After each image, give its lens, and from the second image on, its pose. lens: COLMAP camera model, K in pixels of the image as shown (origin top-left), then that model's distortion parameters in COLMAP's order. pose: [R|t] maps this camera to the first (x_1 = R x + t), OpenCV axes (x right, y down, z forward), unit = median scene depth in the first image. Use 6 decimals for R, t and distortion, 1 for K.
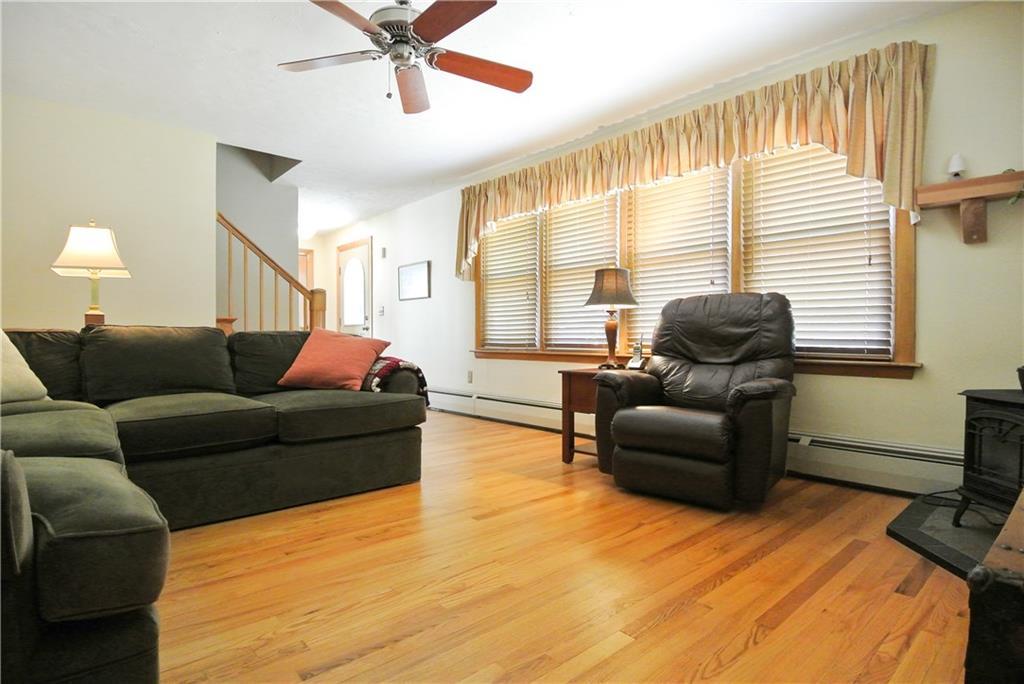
lens RADIAL K [[541.6, 0, 512.0], [0, 541.6, 342.0], [0, 0, 1]] dist [0.001883, -0.033446]
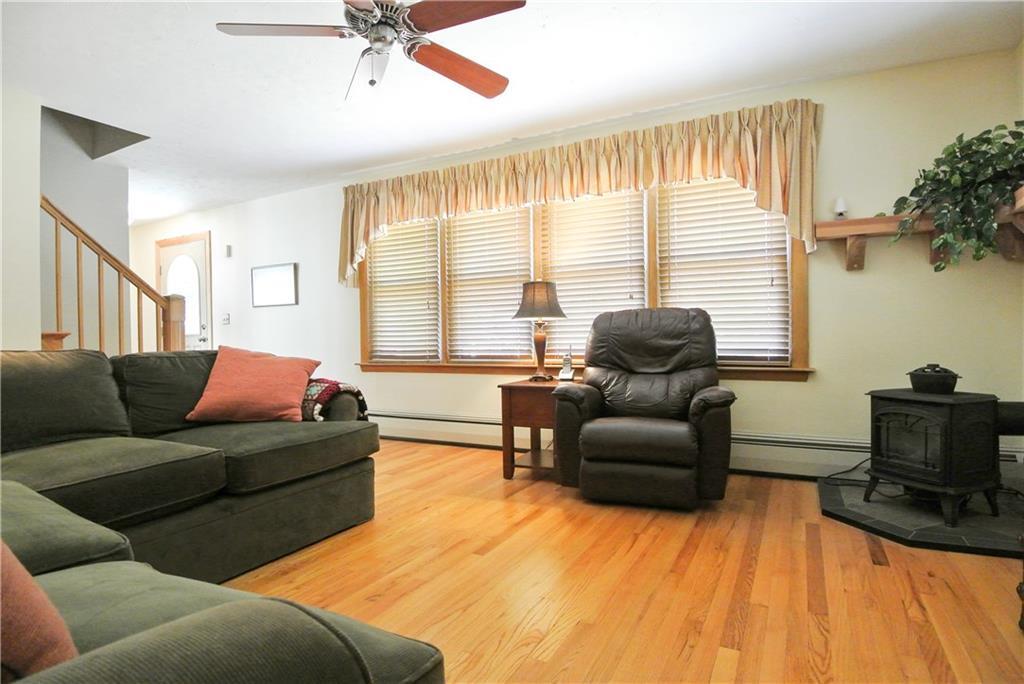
lens RADIAL K [[541.6, 0, 512.0], [0, 541.6, 342.0], [0, 0, 1]] dist [0.001883, -0.033446]
pose [[0.935600, -0.016506, 0.352675, -0.265619], [0.017898, 0.999840, -0.000686, -0.027050], [-0.352608, 0.006954, 0.935745, 0.087798]]
